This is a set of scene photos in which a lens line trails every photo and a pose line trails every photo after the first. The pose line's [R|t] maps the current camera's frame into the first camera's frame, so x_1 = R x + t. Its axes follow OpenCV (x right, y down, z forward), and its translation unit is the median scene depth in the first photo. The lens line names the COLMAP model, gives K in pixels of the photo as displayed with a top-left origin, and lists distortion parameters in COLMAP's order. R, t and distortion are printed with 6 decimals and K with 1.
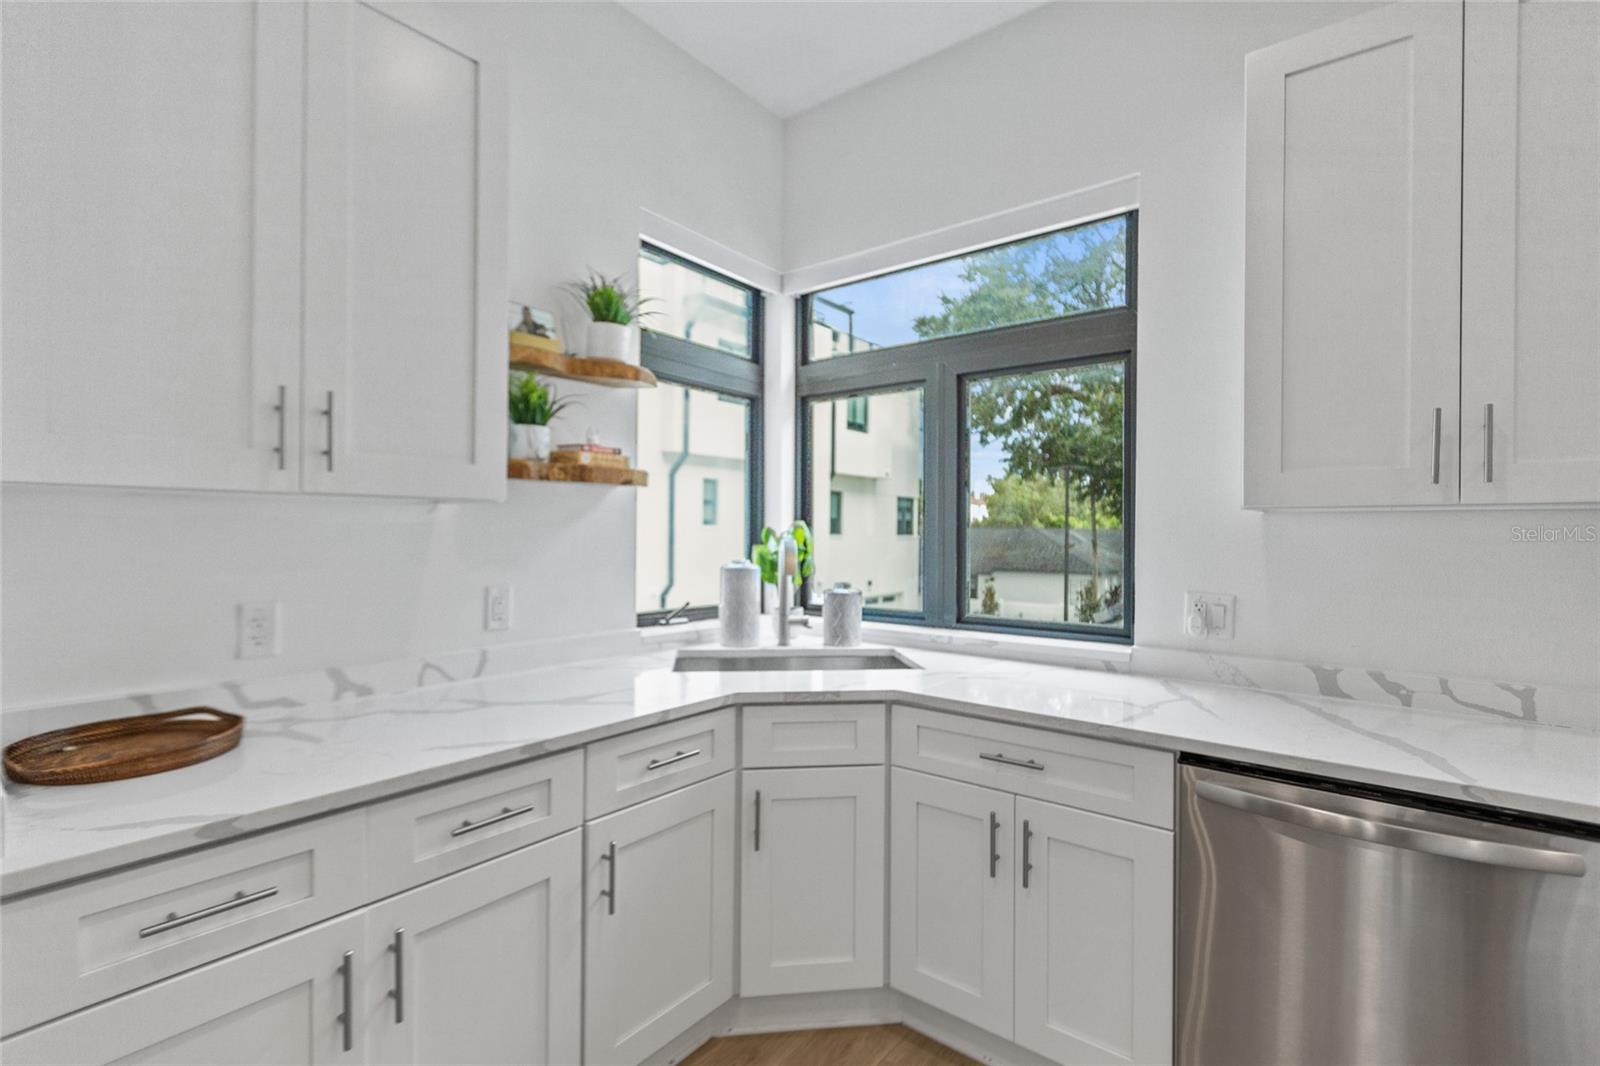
lens RADIAL K [[721.9, 0, 804.1], [0, 721.9, 529.9], [0, 0, 1]] dist [0.003167, 0.000150]
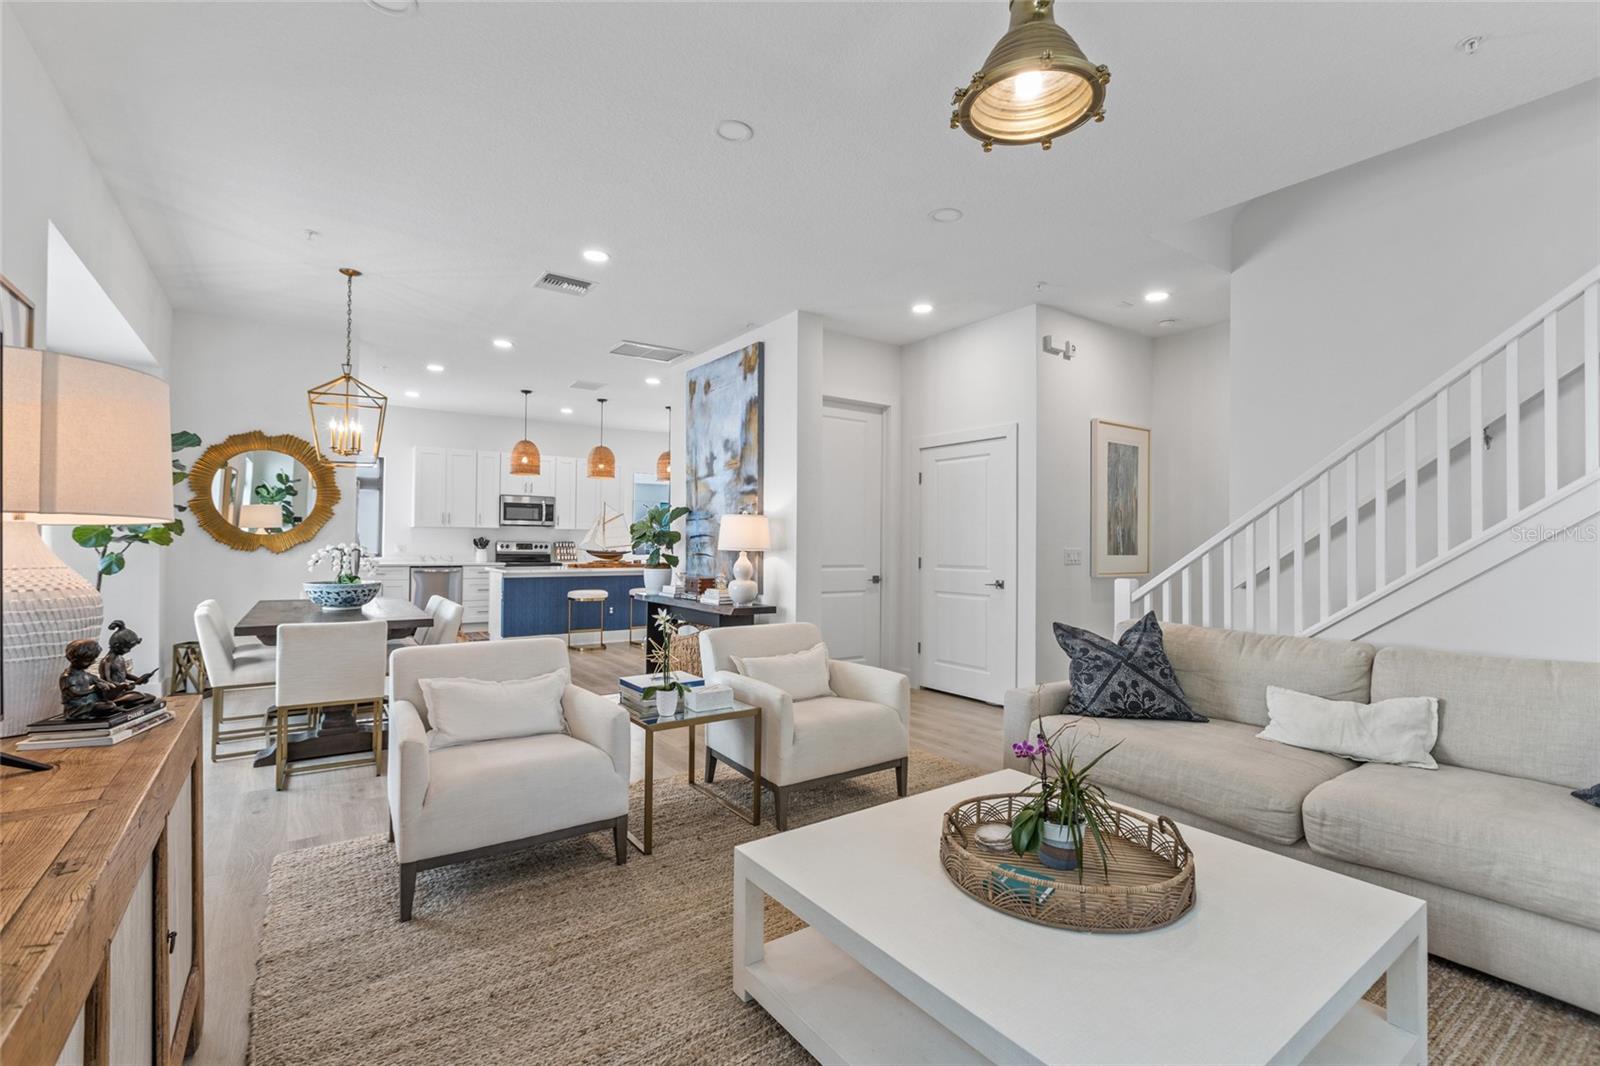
lens RADIAL K [[721.9, 0, 793.4], [0, 721.9, 523.4], [0, 0, 1]] dist [0.003167, 0.000150]
pose [[0.296055, 0.015272, 0.955049, -3.527928], [-0.008079, 0.999876, -0.013484, -0.002372], [-0.955137, -0.003723, 0.296142, -3.159688]]
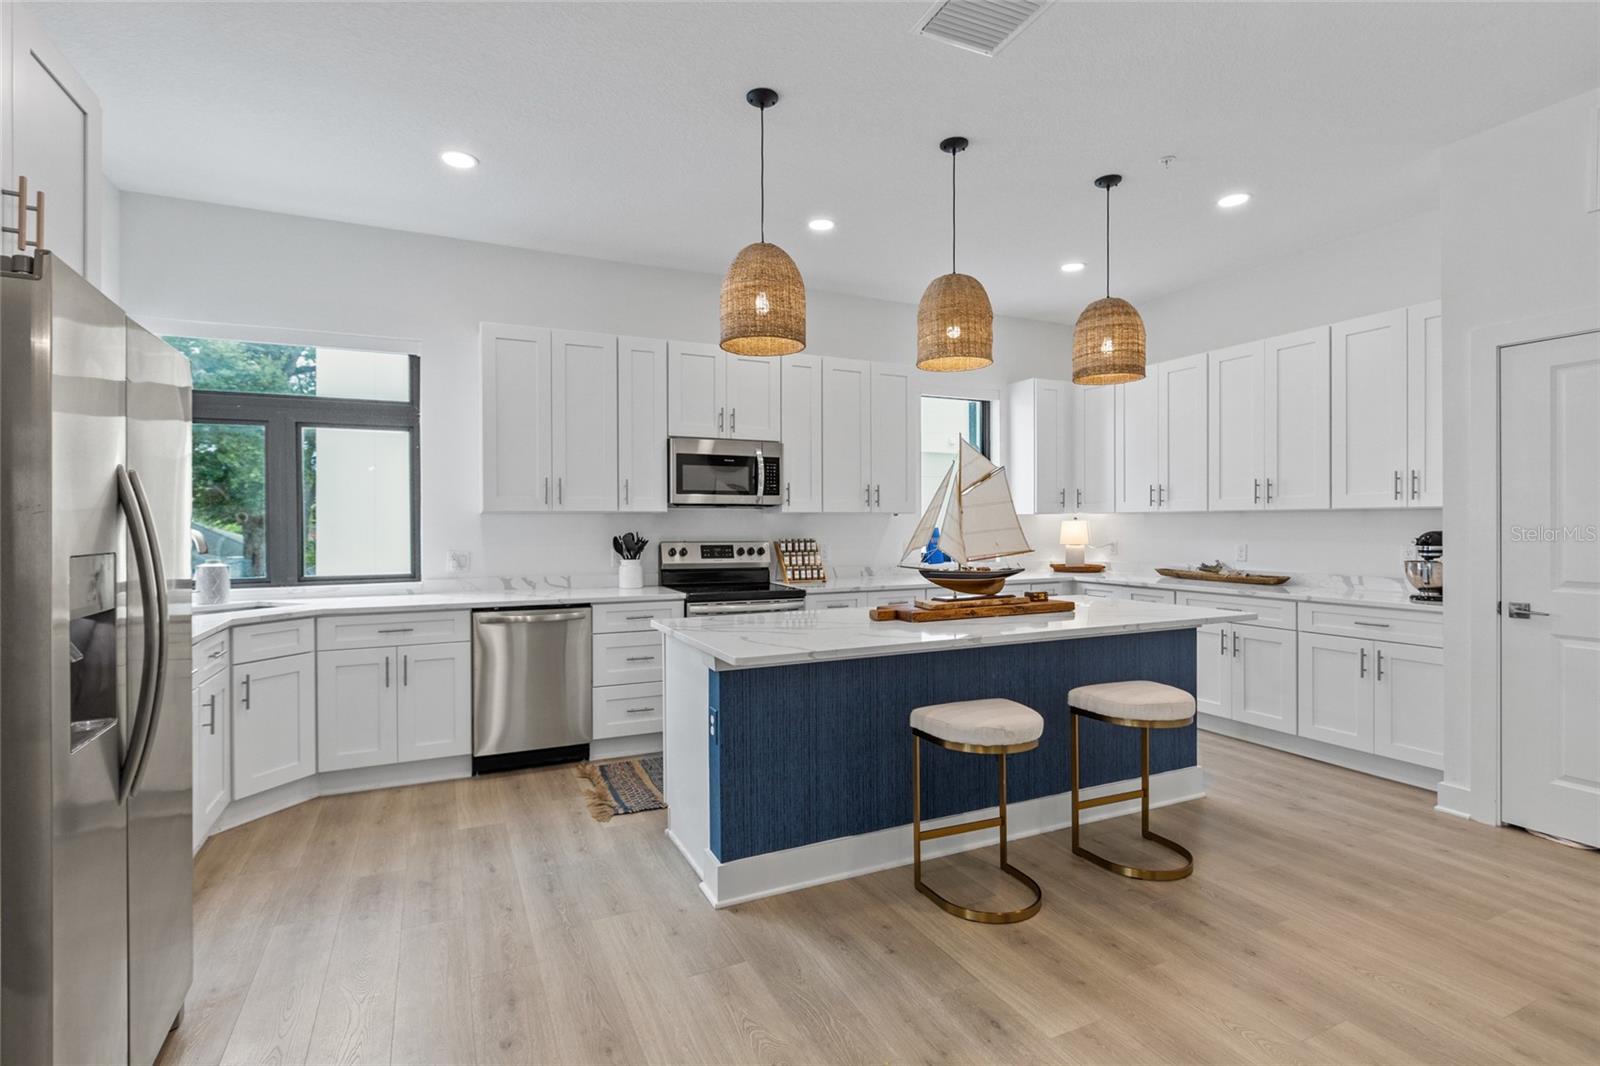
lens RADIAL K [[770.0, 0, 793.4], [0, 770.0, 525.0], [0, 0, 1]] dist [-0.000062, -0.000006]
pose [[0.452673, -0.012955, 0.891583, -1.087927], [0.008034, 0.999913, 0.010451, -0.003542], [-0.891641, 0.002432, 0.452737, -0.970696]]
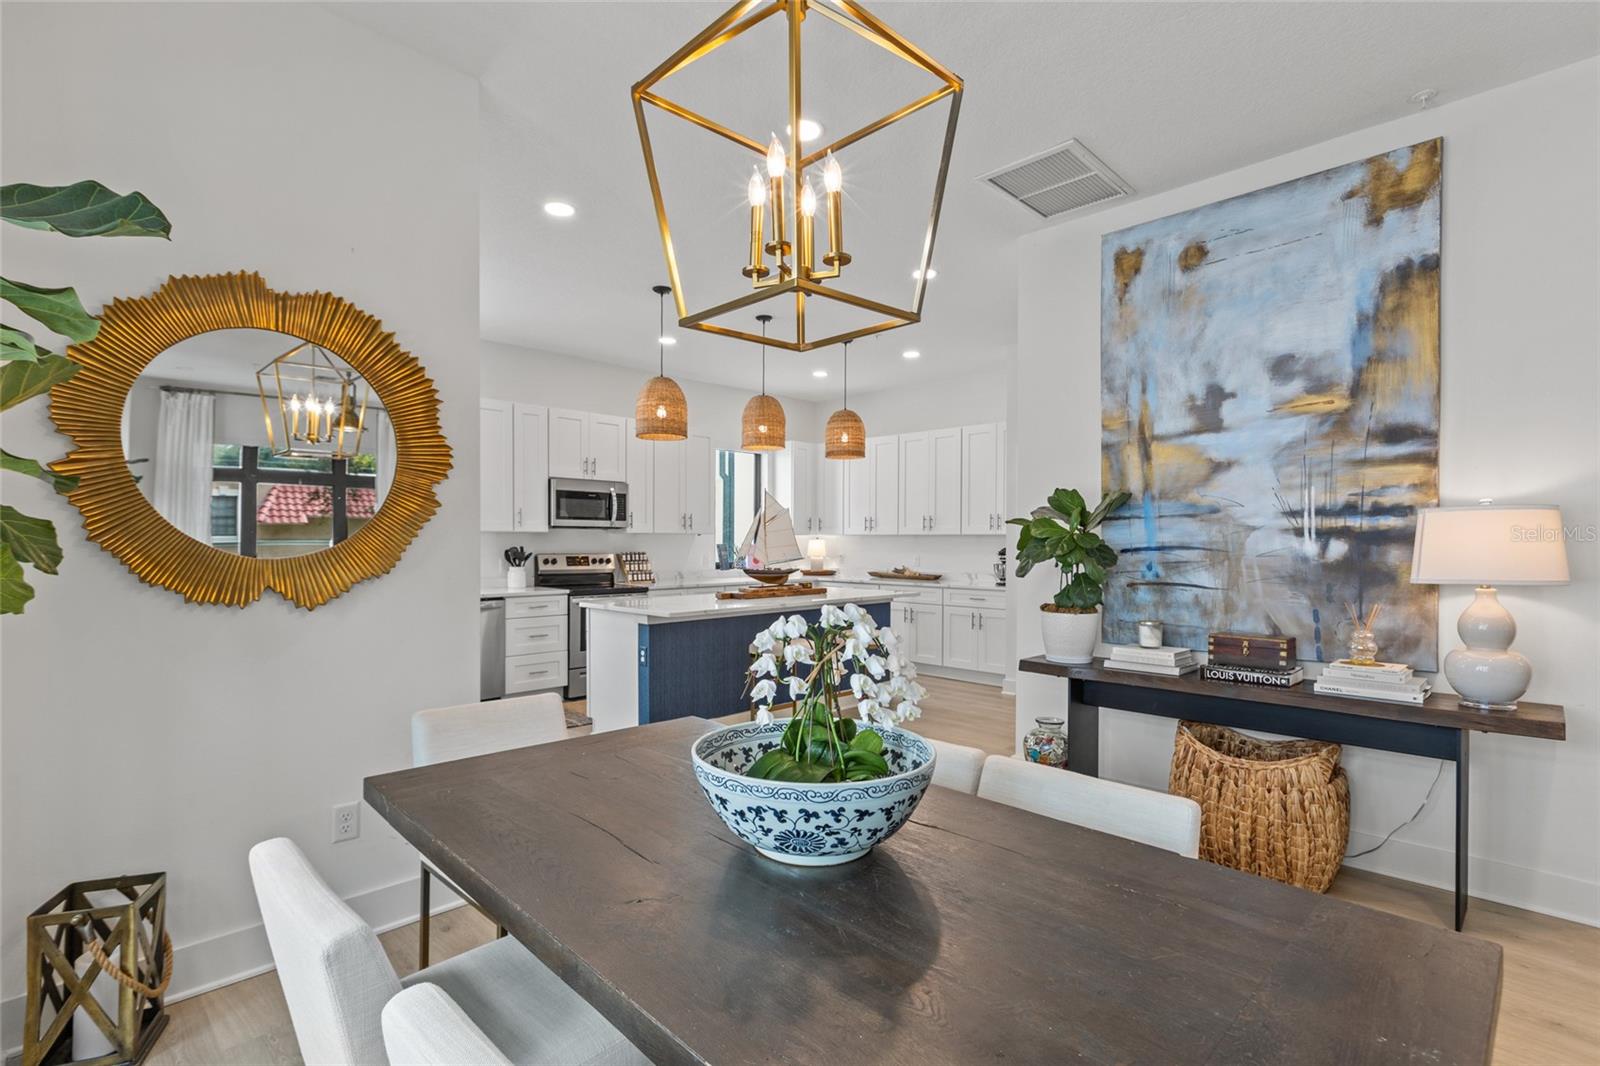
lens RADIAL K [[757.3, 0, 798.4], [0, 757.3, 547.9], [0, 0, 1]] dist [0.004308, 0.000539]
pose [[0.114679, -0.020129, 0.993199, -2.304332], [-0.002308, 0.999787, 0.020529, -0.024167], [-0.993400, -0.004647, 0.114608, -0.976681]]
